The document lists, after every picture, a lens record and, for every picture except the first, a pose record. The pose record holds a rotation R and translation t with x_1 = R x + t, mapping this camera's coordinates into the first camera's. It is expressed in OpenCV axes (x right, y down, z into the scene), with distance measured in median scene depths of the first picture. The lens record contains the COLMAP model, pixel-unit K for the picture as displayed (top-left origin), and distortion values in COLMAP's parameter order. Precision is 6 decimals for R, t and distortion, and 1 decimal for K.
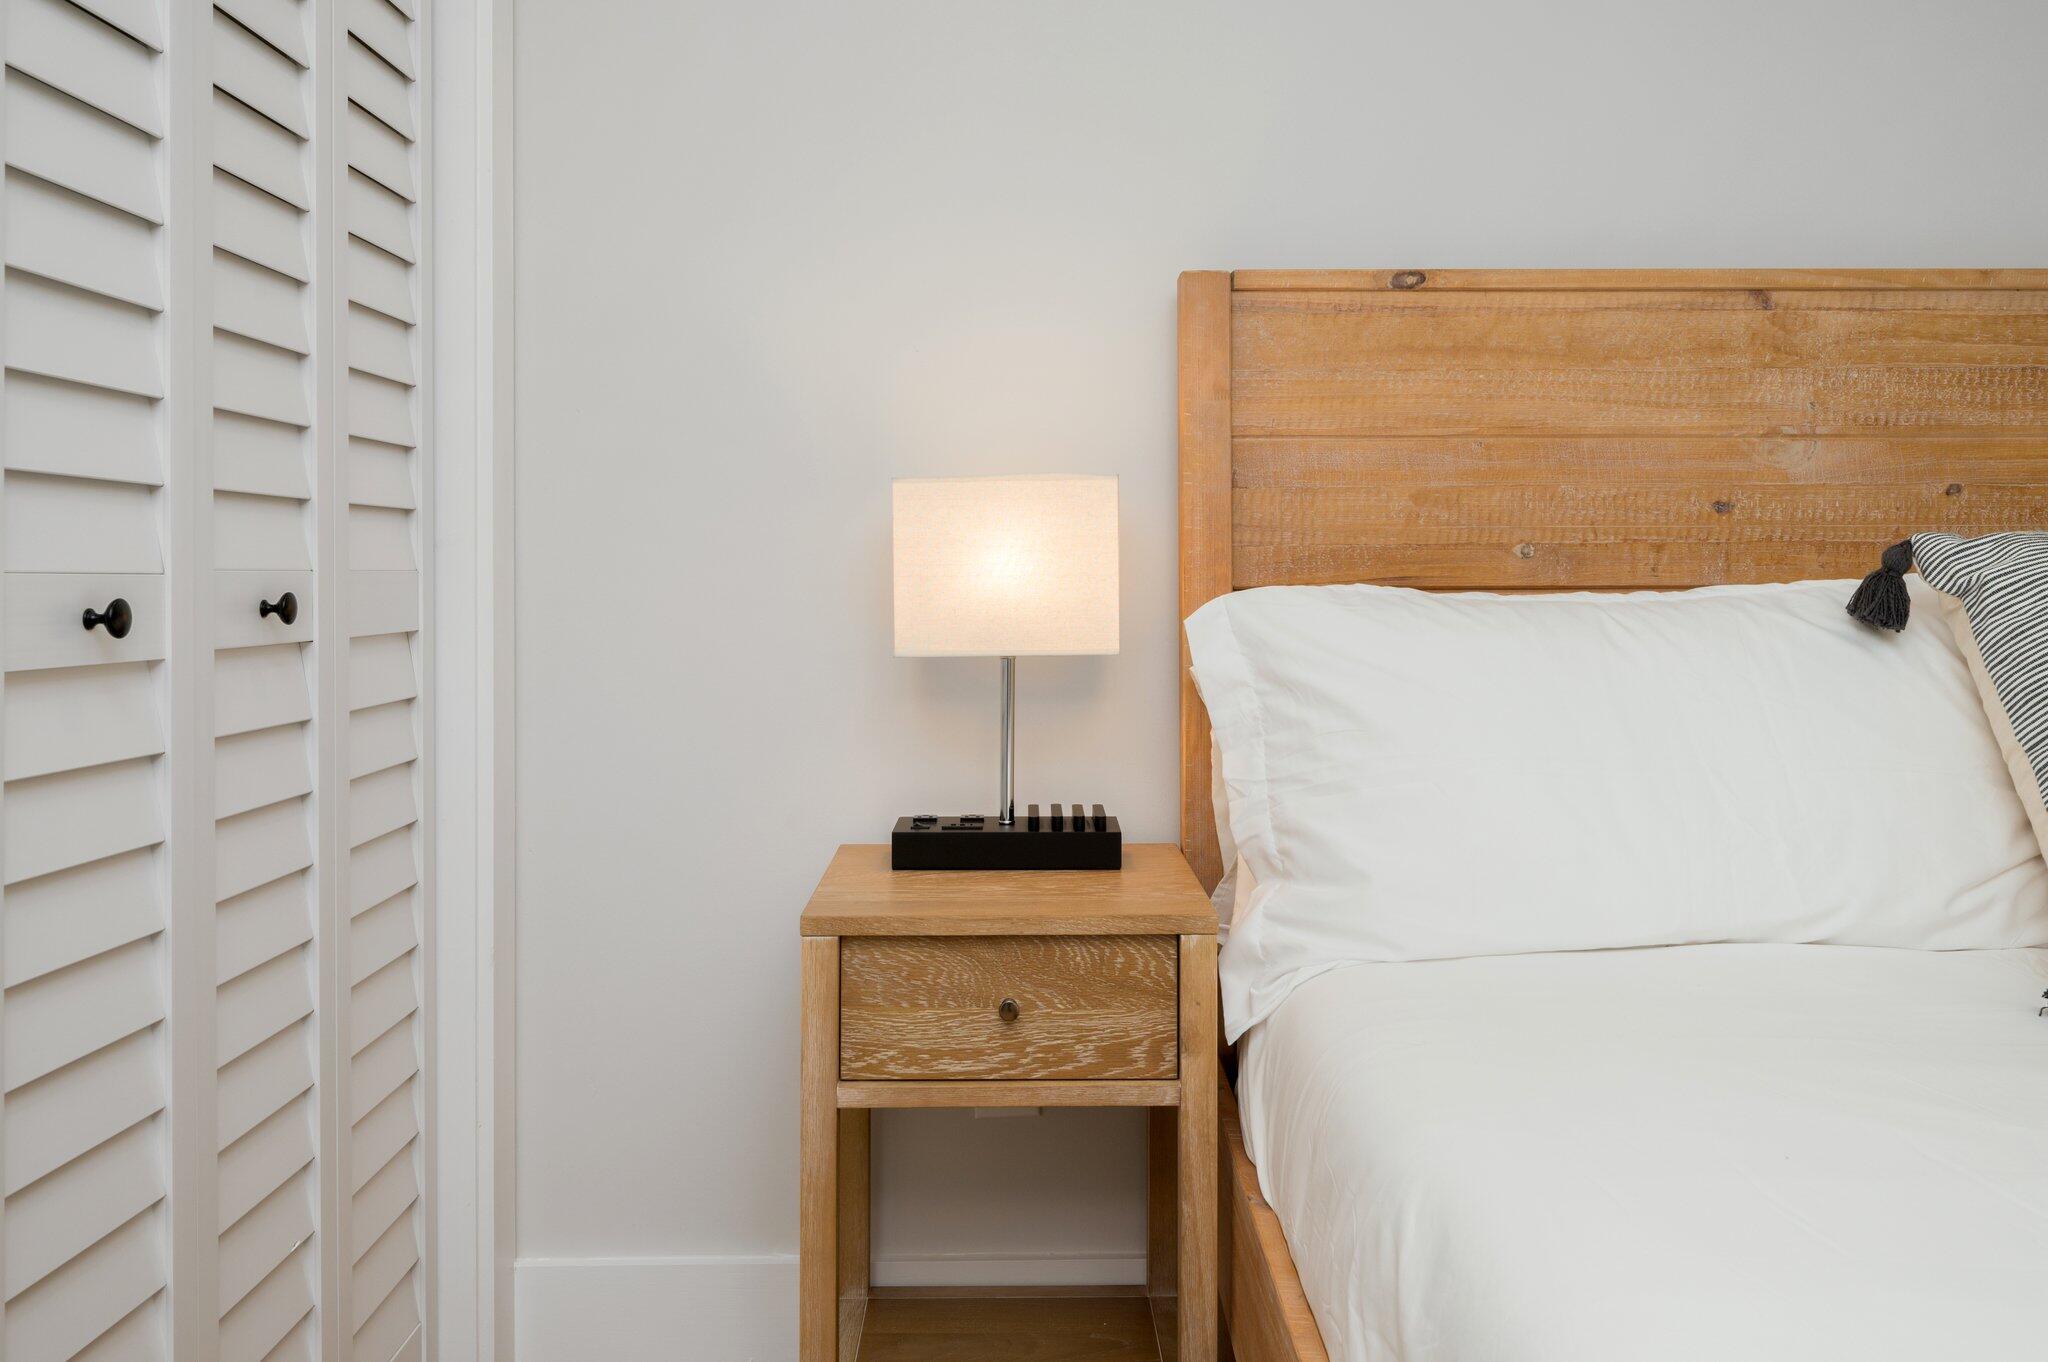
lens RADIAL K [[1818.7, 0, 1027.3], [0, 1818.7, 511.6], [0, 0, 1]] dist [0.000144, -0.002542]
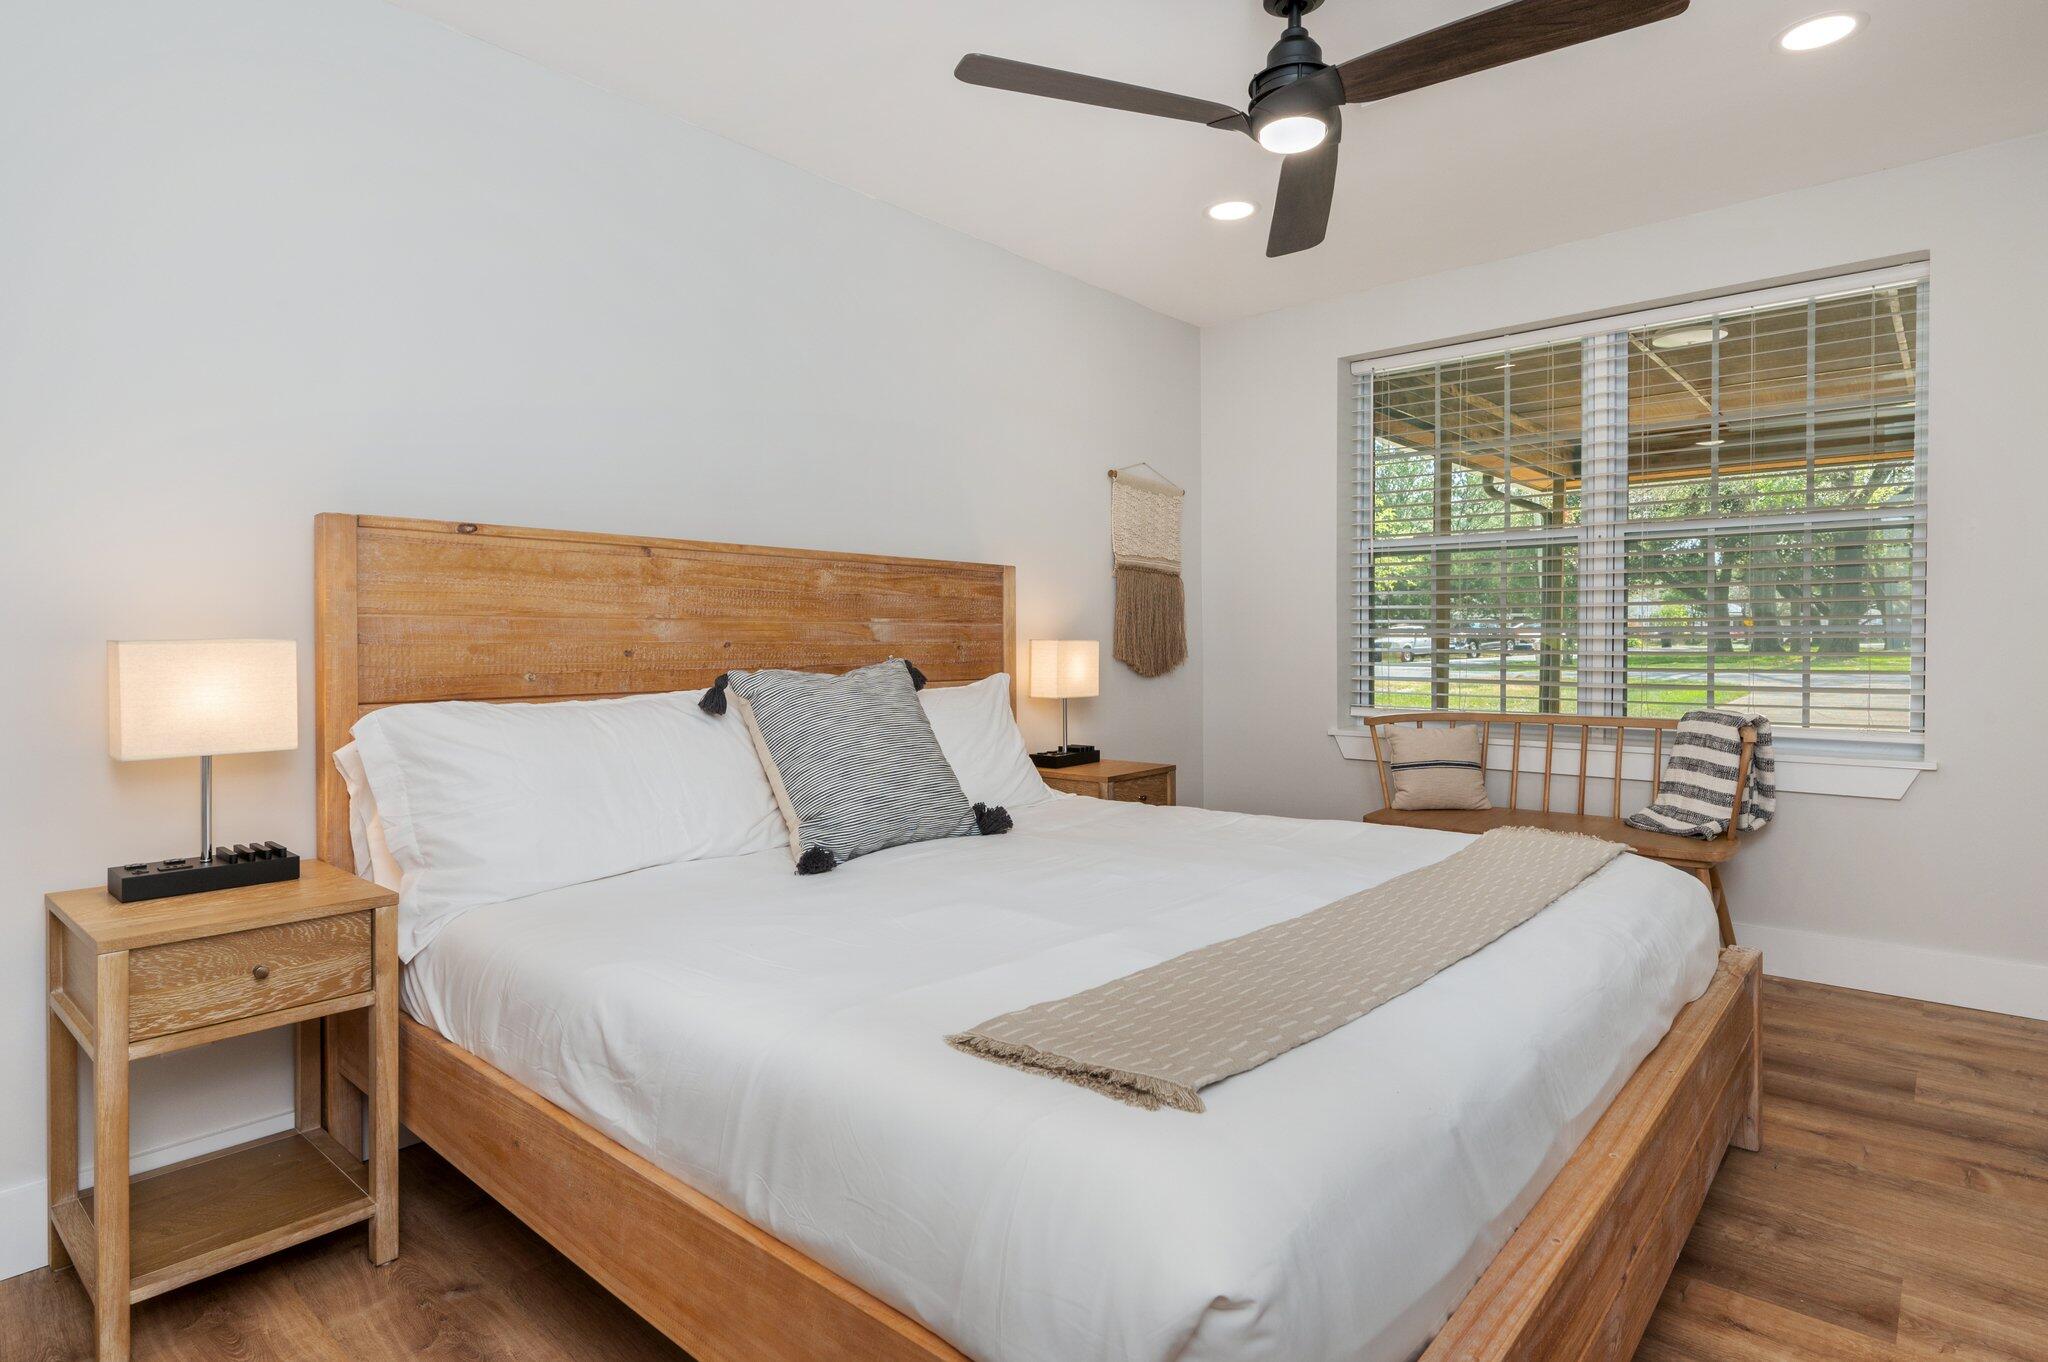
lens RADIAL K [[1078.4, 0, 1025.8], [0, 1078.4, 642.7], [0, 0, 1]] dist [-0.000215, -0.000135]
pose [[0.660764, 0.002275, 0.750590, -0.238607], [-0.025798, 0.999473, 0.019681, -0.051982], [-0.750150, -0.032369, 0.660475, -0.131817]]
